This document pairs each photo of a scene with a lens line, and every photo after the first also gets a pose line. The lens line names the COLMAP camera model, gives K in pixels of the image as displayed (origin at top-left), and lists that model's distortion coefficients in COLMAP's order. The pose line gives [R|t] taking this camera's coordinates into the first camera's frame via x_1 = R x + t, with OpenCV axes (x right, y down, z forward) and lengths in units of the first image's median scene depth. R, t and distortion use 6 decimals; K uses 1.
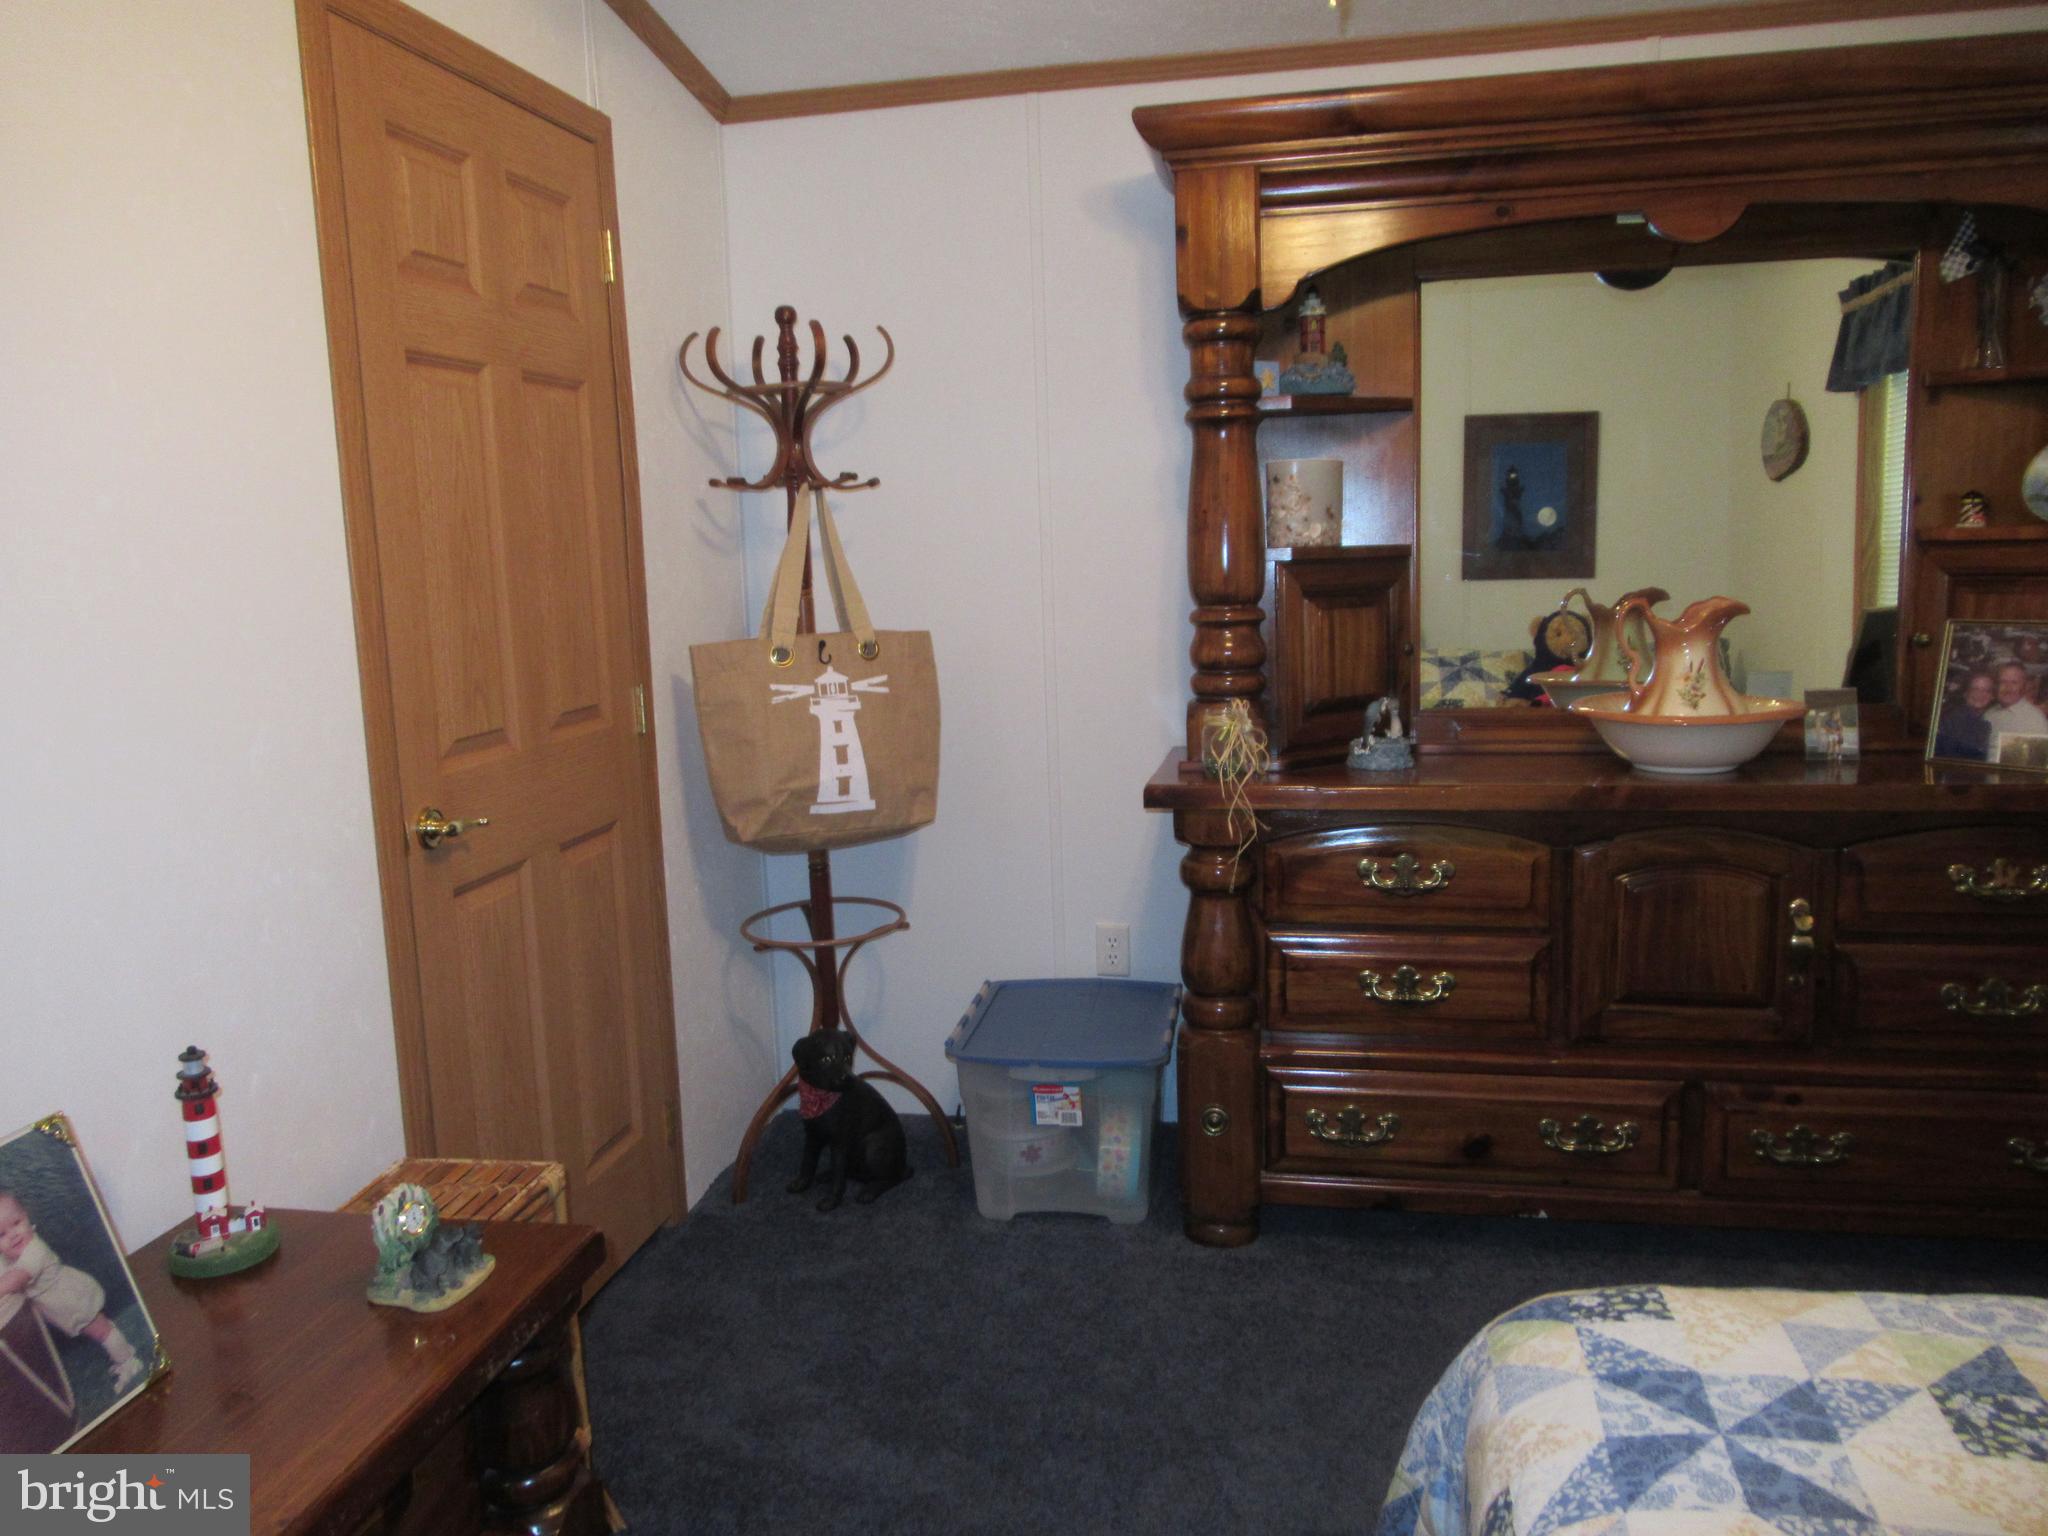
lens RADIAL K [[1530.3, 0, 1023.2], [0, 1530.3, 766.3], [0, 0, 1]] dist [-0.007289, -0.000311]
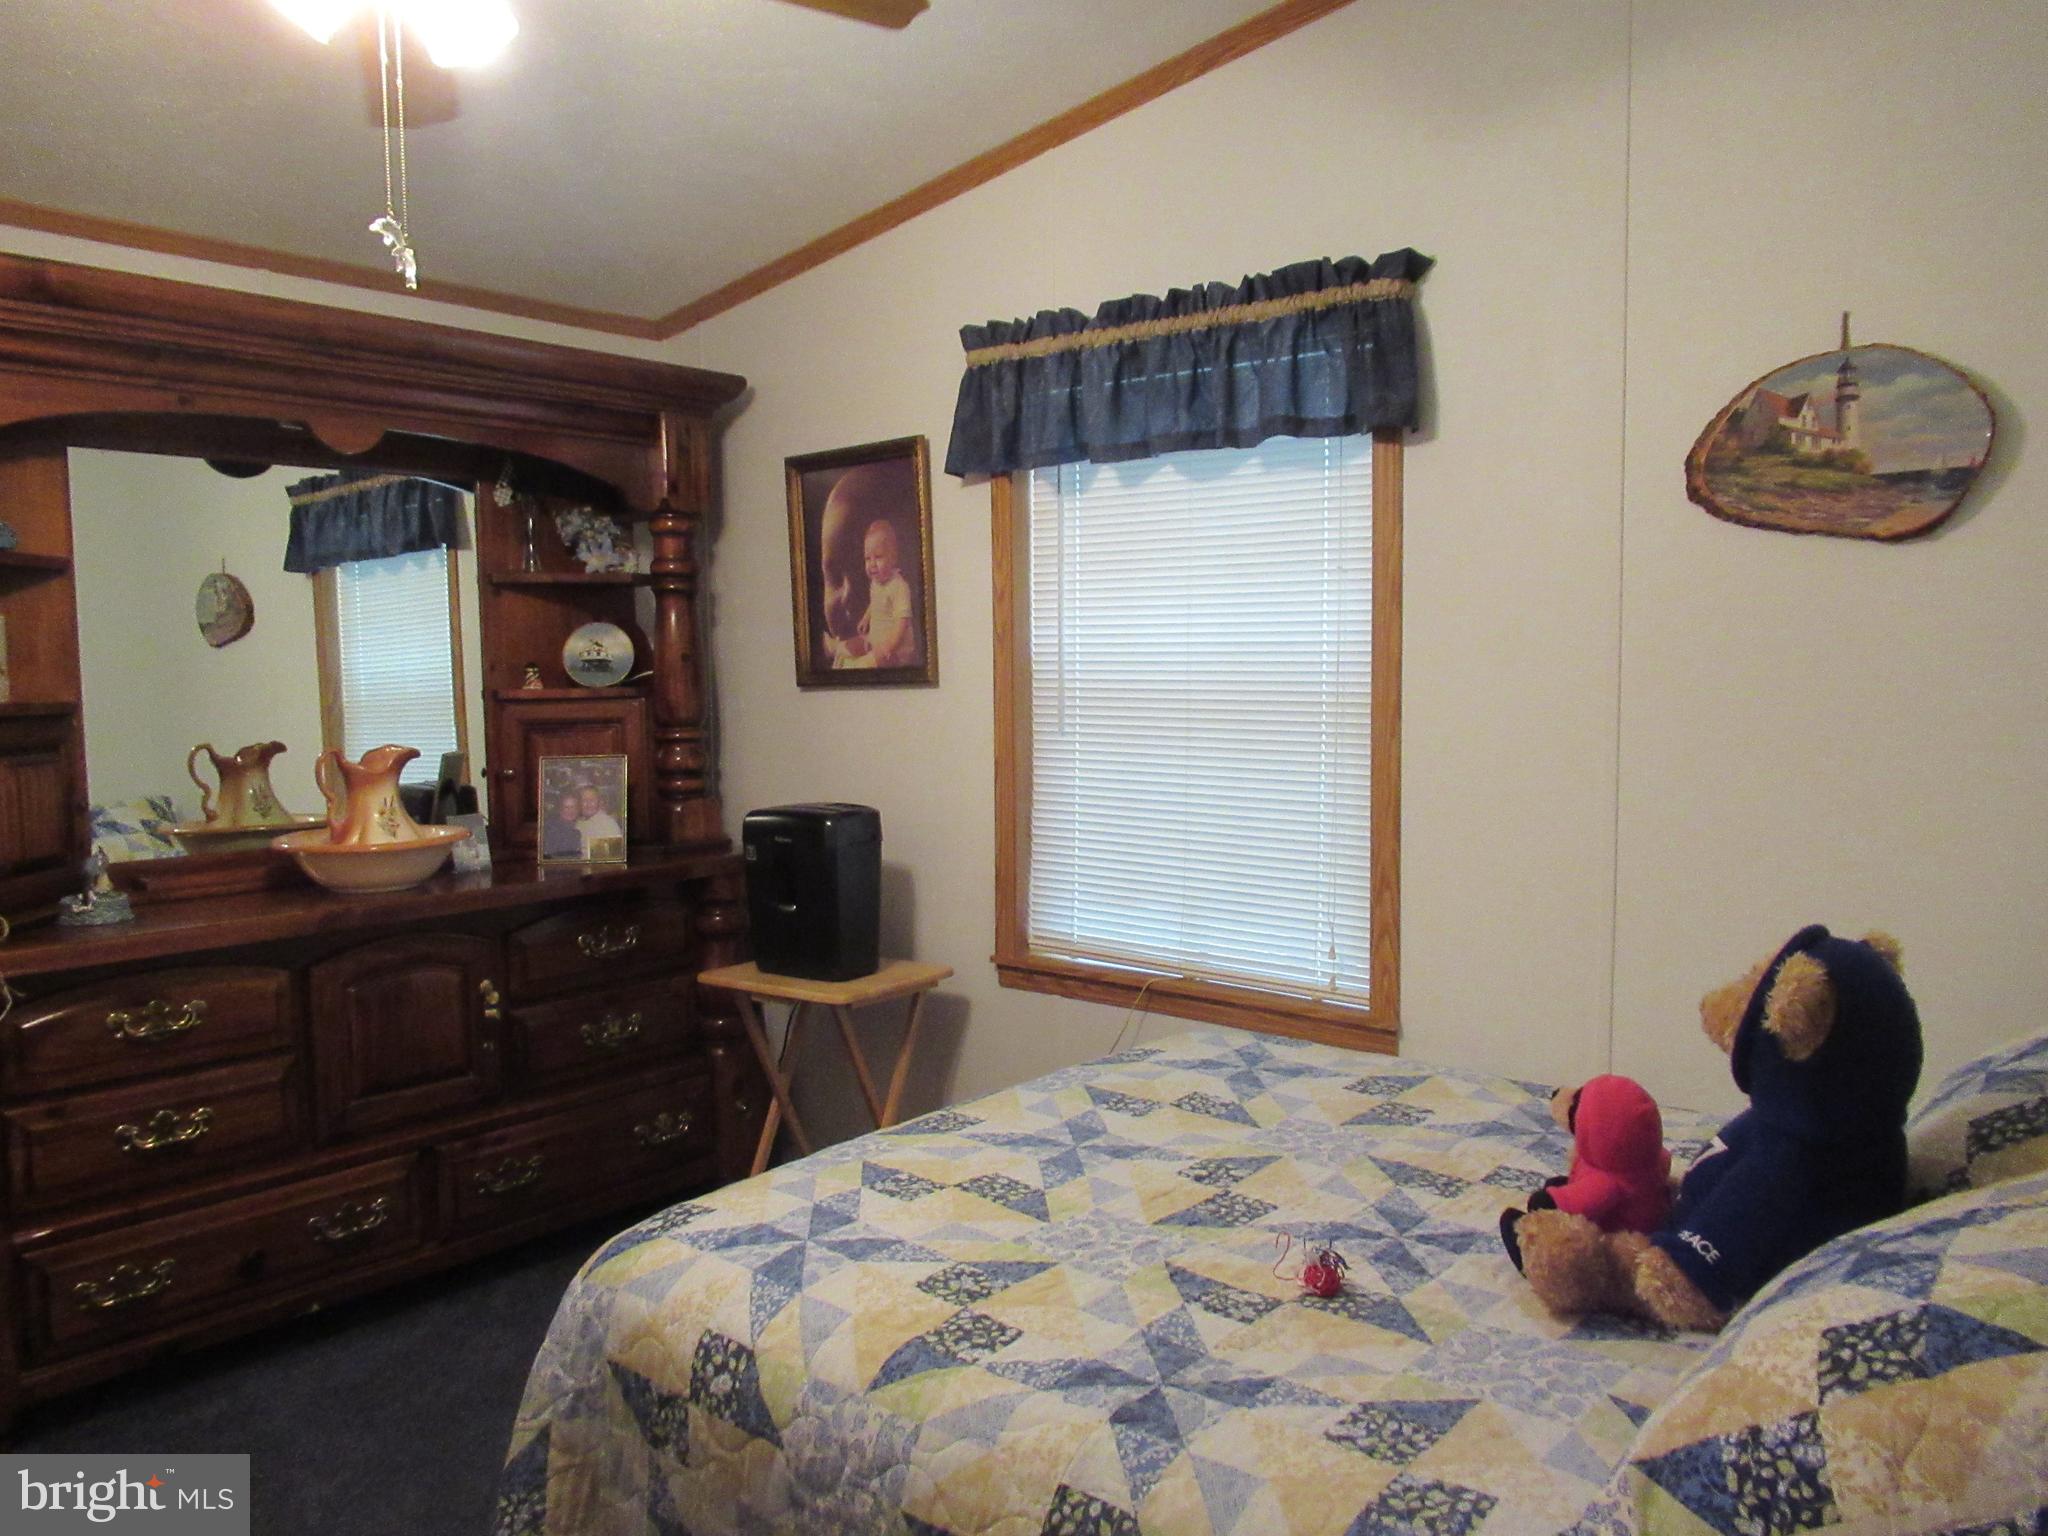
lens RADIAL K [[1530.3, 0, 1031.1], [0, 1530.3, 765.9], [0, 0, 1]] dist [-0.007289, -0.000311]
pose [[0.486567, -0.034379, 0.872966, -0.357175], [0.128089, 0.991235, -0.032356, 0.010016], [-0.864202, 0.127561, 0.486706, -0.024301]]
